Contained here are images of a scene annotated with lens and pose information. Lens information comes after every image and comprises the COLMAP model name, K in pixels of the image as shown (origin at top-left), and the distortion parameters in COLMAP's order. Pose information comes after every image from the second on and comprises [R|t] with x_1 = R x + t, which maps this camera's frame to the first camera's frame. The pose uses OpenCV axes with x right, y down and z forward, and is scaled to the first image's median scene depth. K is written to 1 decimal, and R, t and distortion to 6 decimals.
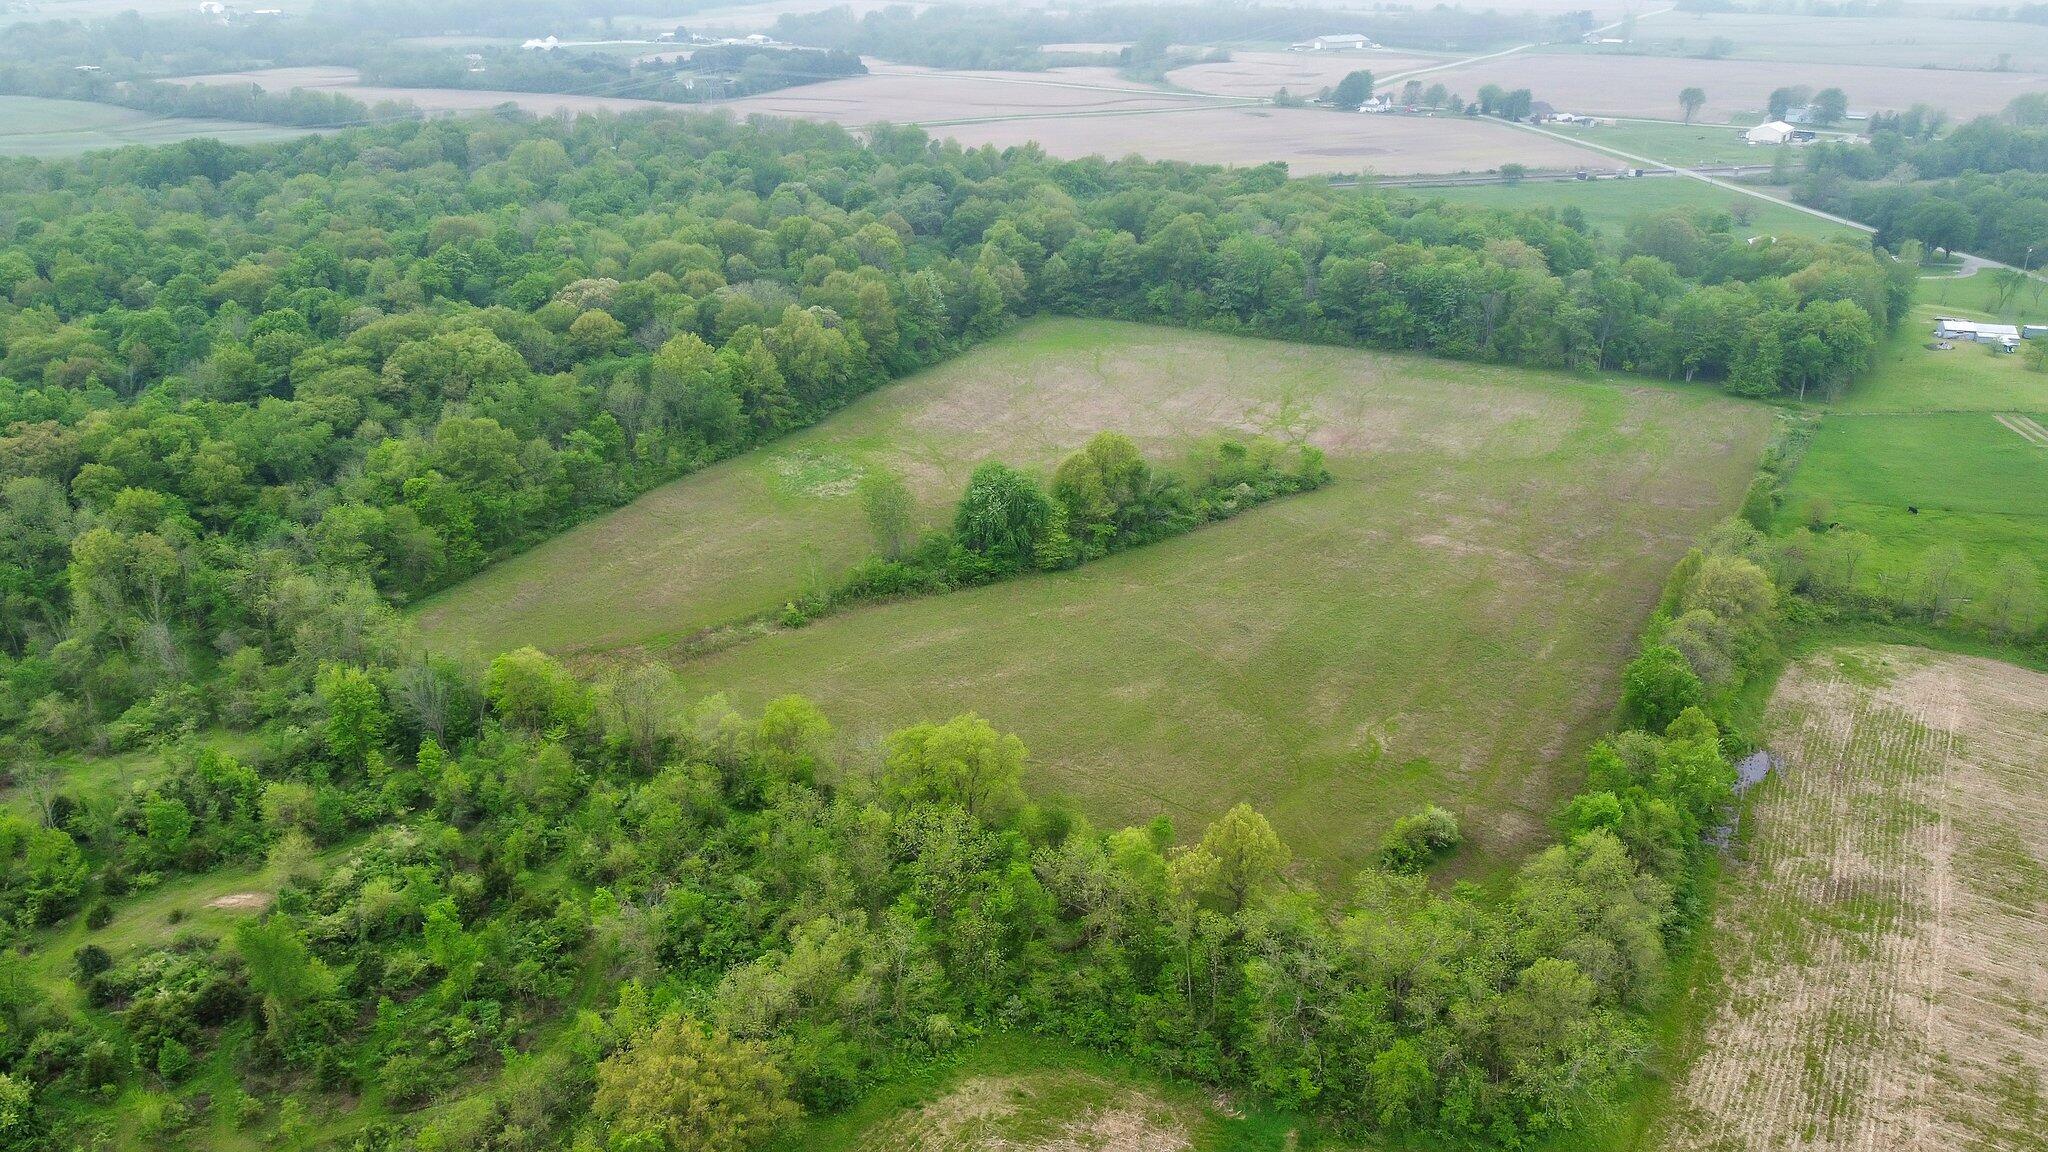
lens RADIAL K [[1560.9, 0, 1024.7], [0, 1560.9, 577.7], [0, 0, 1]] dist [-0.002900, 0.001359]
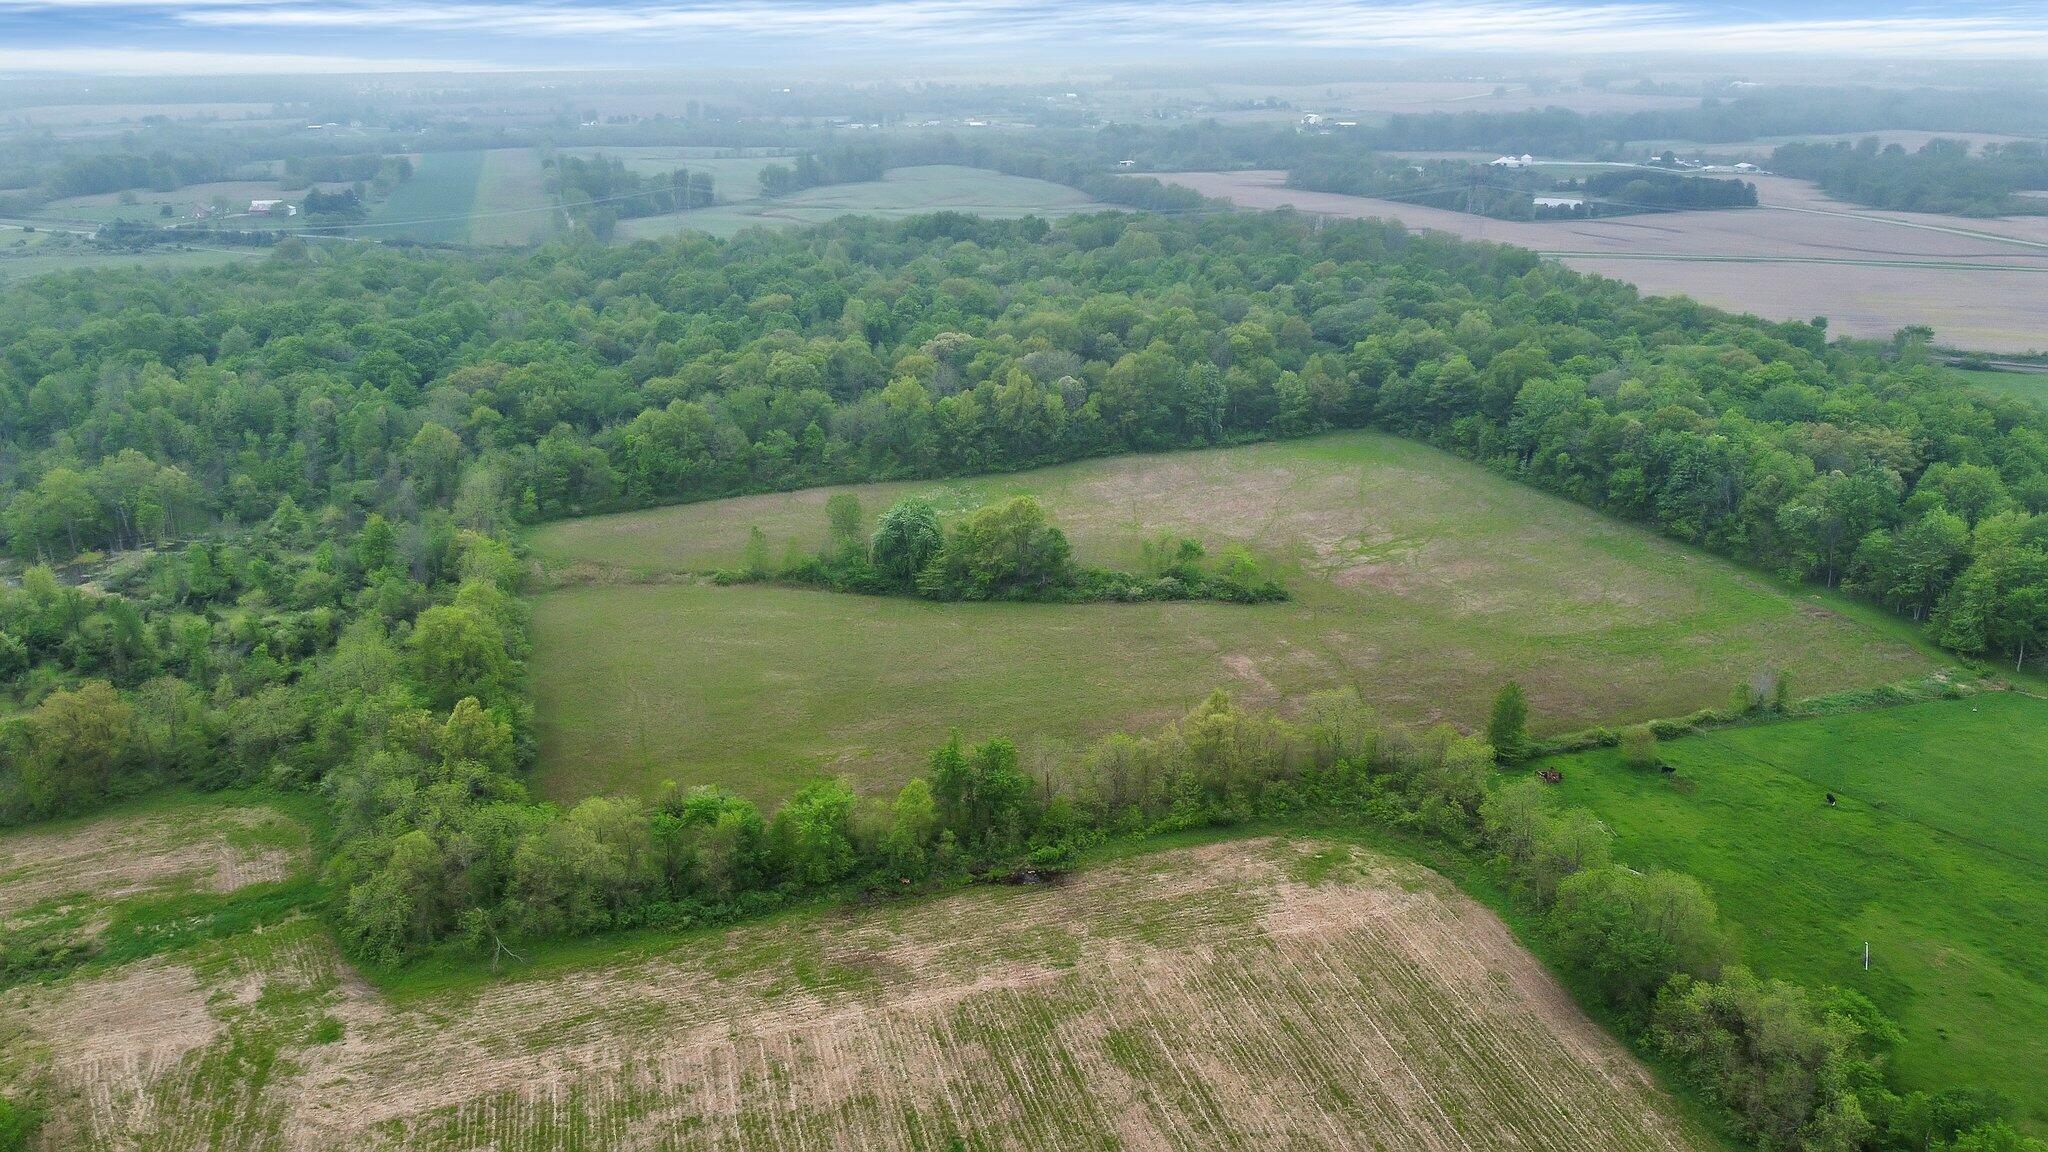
lens RADIAL K [[1560.9, 0, 1027.2], [0, 1560.9, 574.3], [0, 0, 1]] dist [-0.002900, 0.001359]
pose [[0.739229, 0.214125, -0.638506, 0.751440], [-0.259044, 0.965570, 0.023899, -0.063928], [0.621640, 0.147735, 0.769245, 0.140240]]
